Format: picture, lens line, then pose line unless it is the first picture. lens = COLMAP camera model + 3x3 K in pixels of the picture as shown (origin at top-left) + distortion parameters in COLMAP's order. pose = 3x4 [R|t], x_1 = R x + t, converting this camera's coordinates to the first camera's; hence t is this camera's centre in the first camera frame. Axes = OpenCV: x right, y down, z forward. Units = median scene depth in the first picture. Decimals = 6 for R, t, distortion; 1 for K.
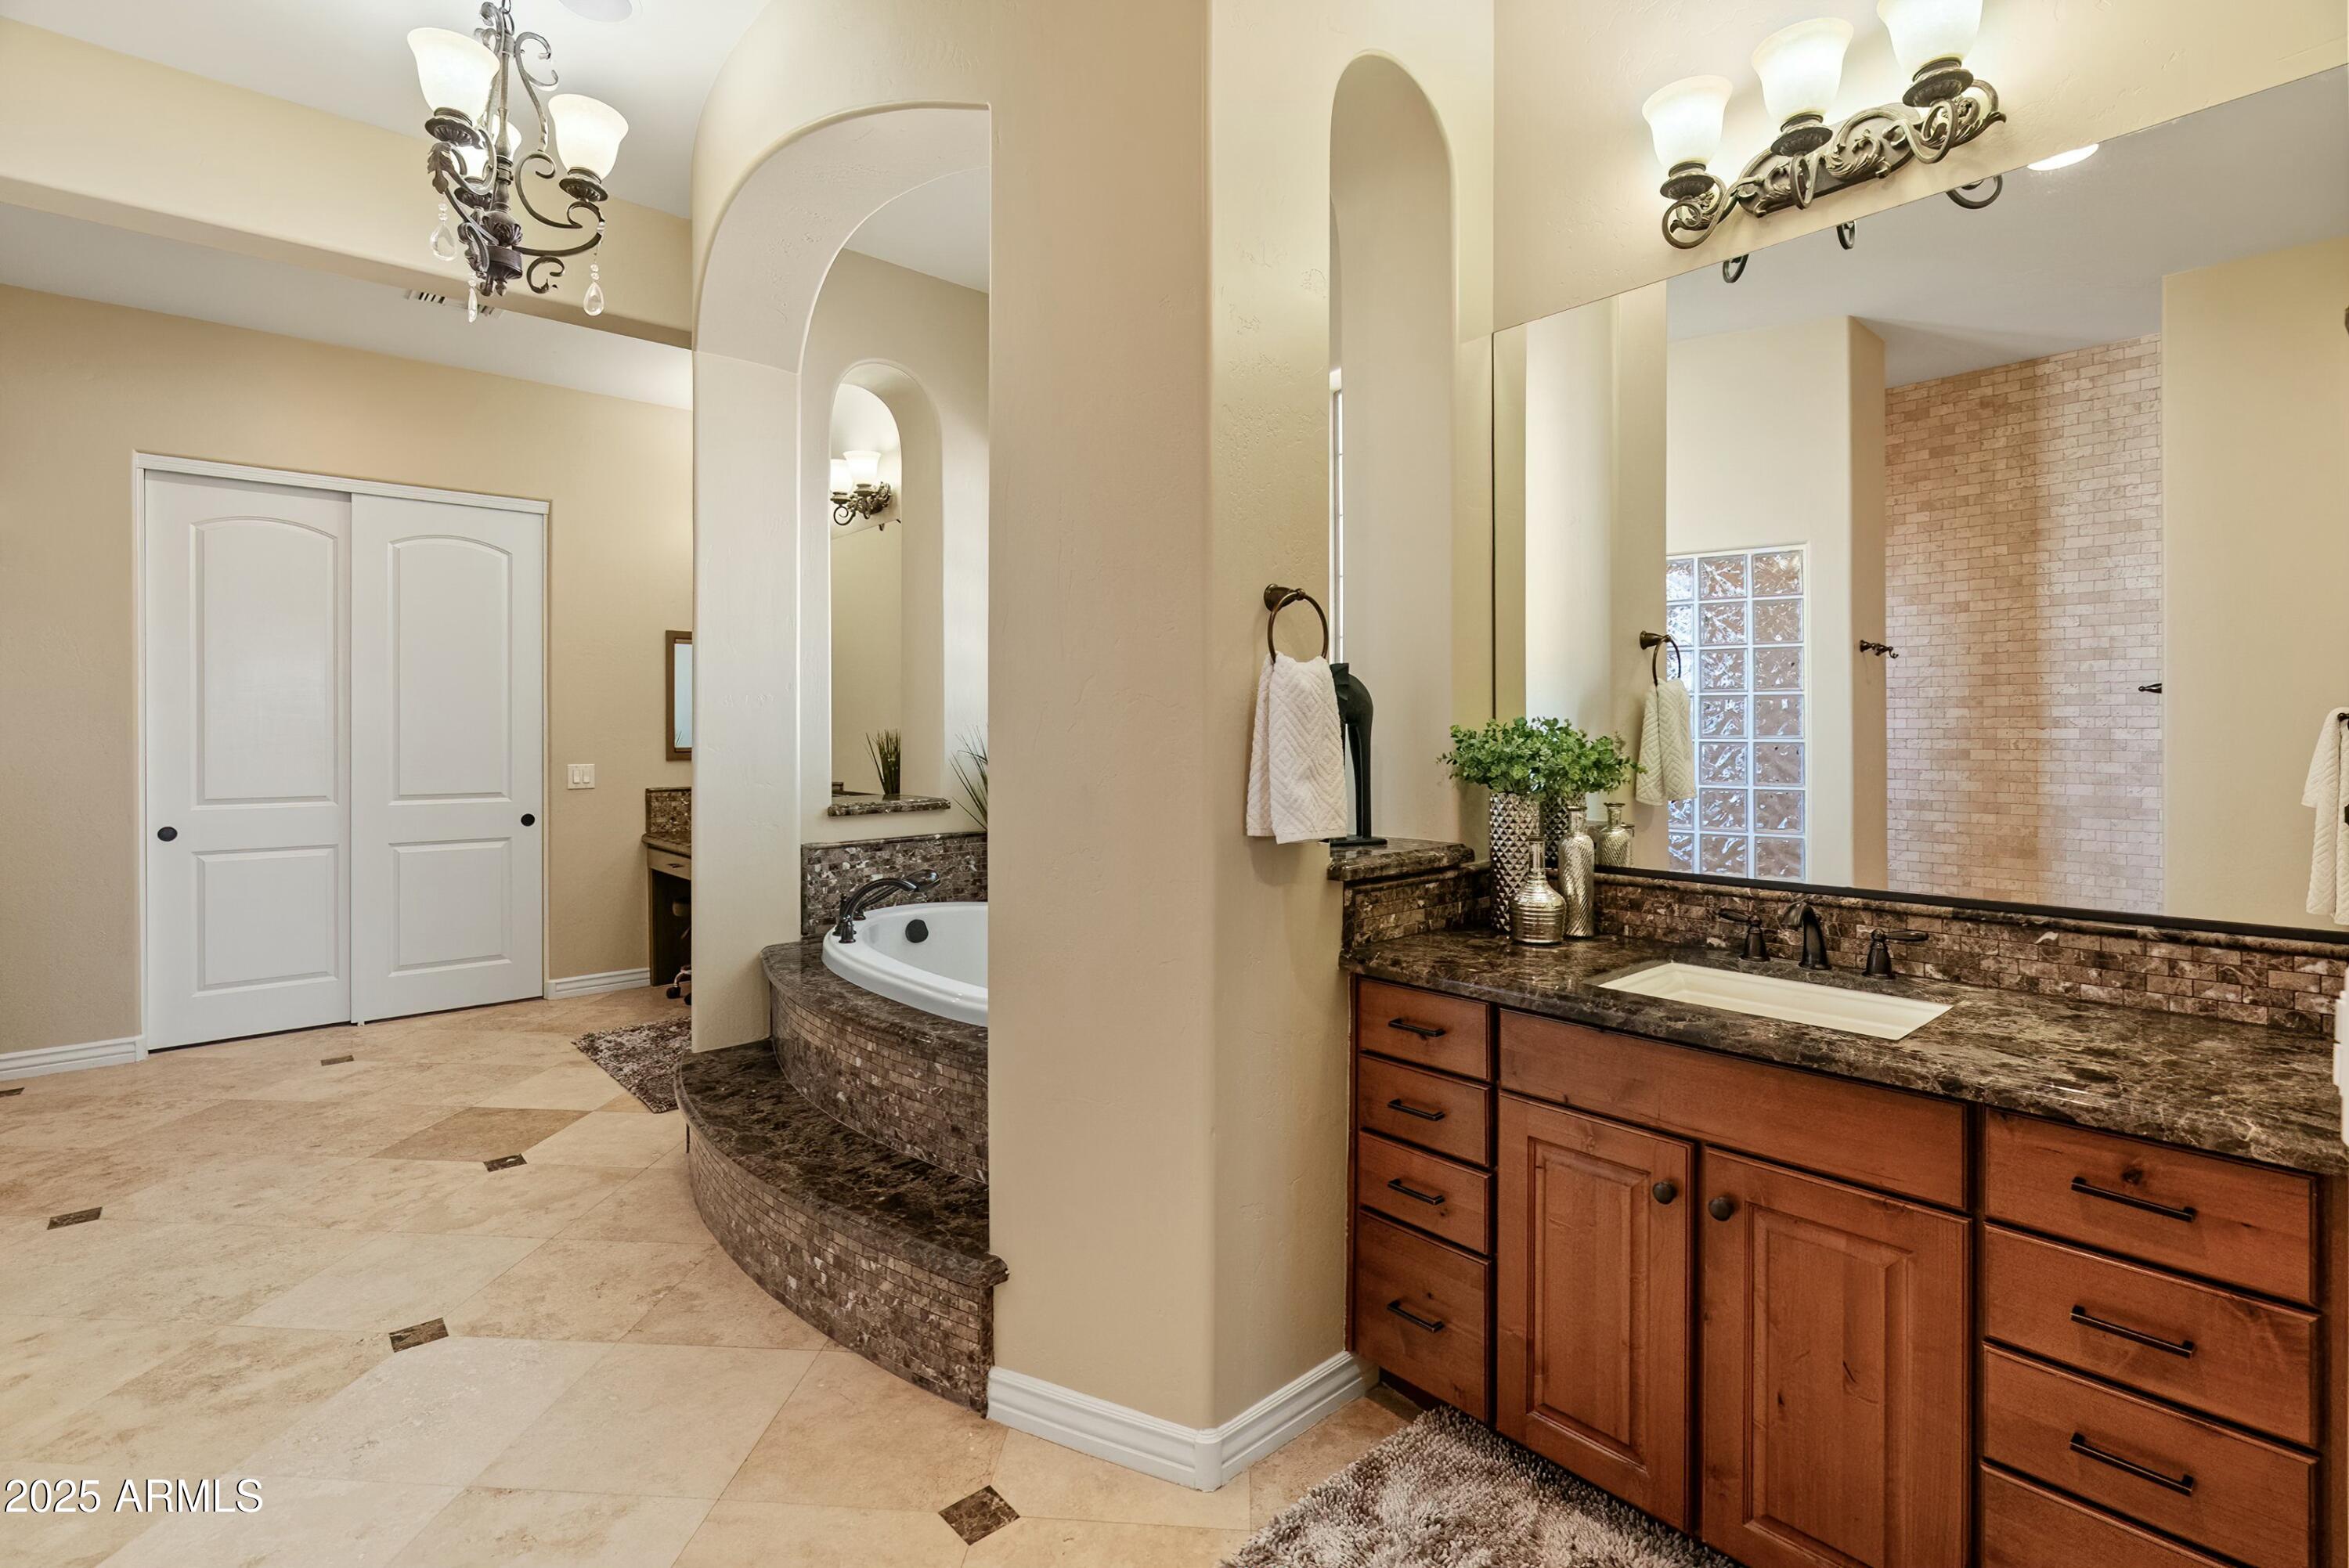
lens RADIAL K [[1088.7, 0, 1161.8], [0, 1088.7, 730.6], [0, 0, 1]] dist [-0.011185, 0.004104]
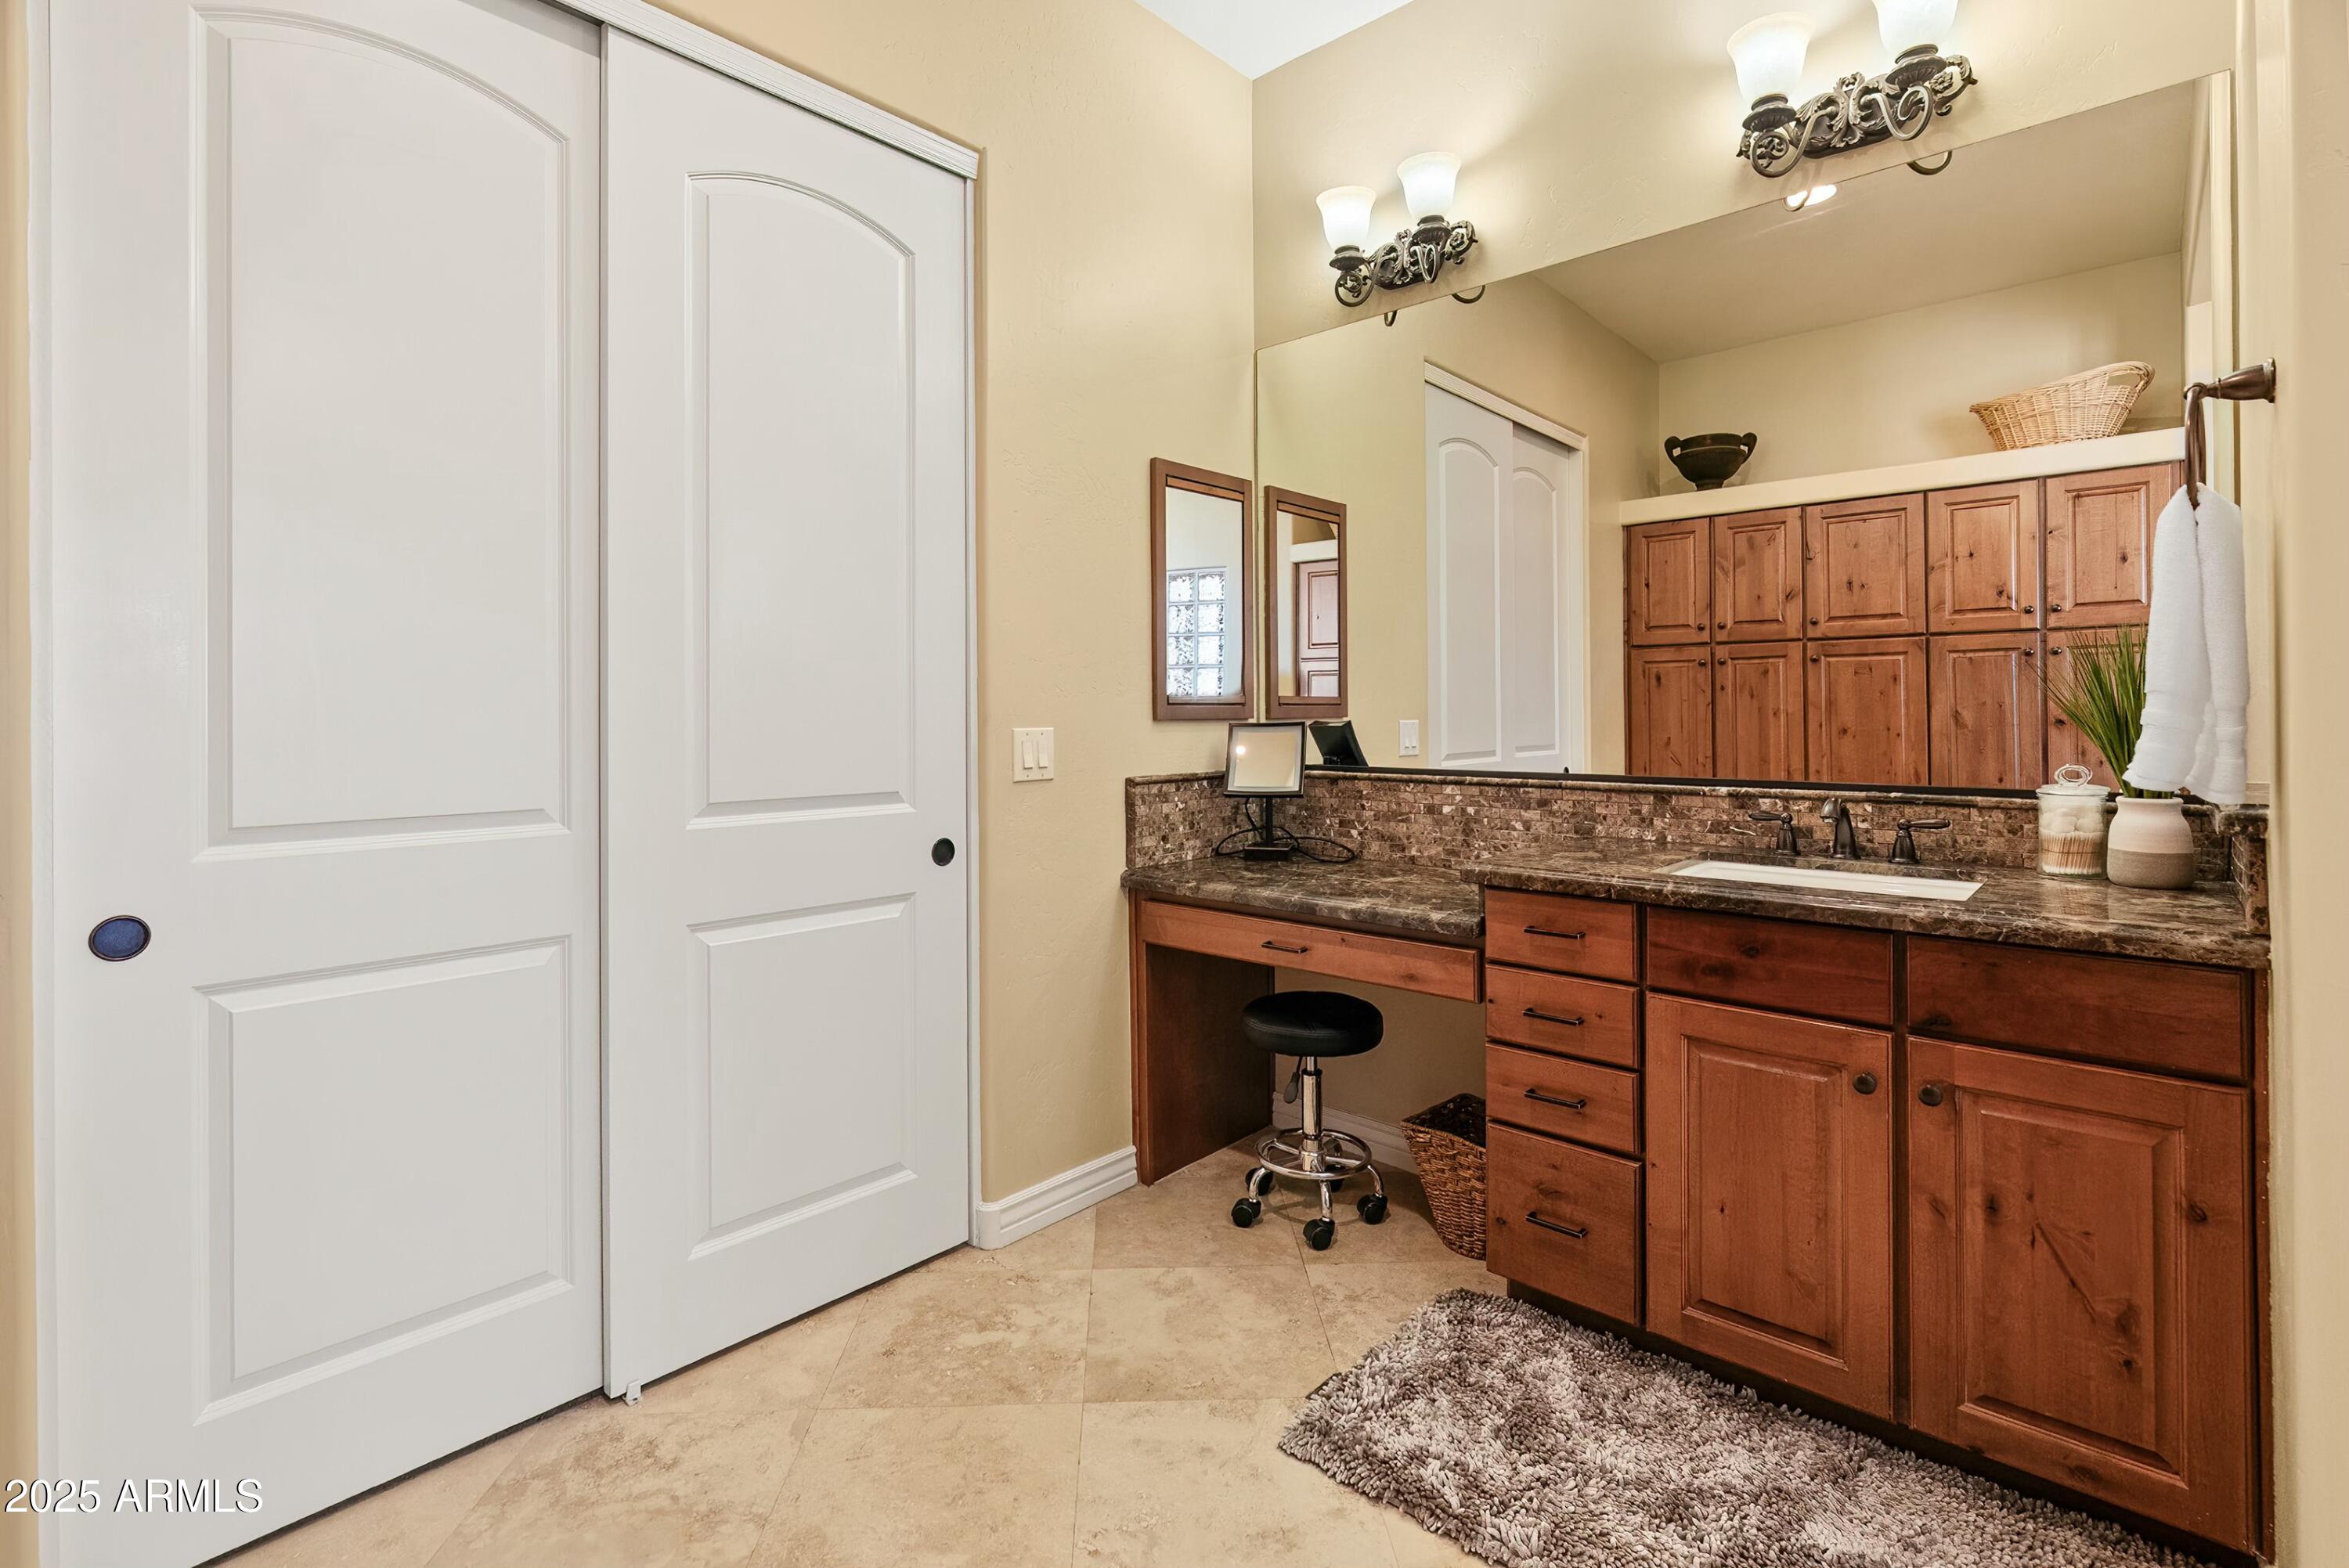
lens RADIAL K [[1088.7, 0, 1155.3], [0, 1088.7, 703.5], [0, 0, 1]] dist [-0.011185, 0.004104]
pose [[0.994006, -0.004732, 0.109219, -0.773066], [0.005604, 0.999955, -0.007683, 0.035131], [-0.109178, 0.008249, 0.993988, 0.769783]]
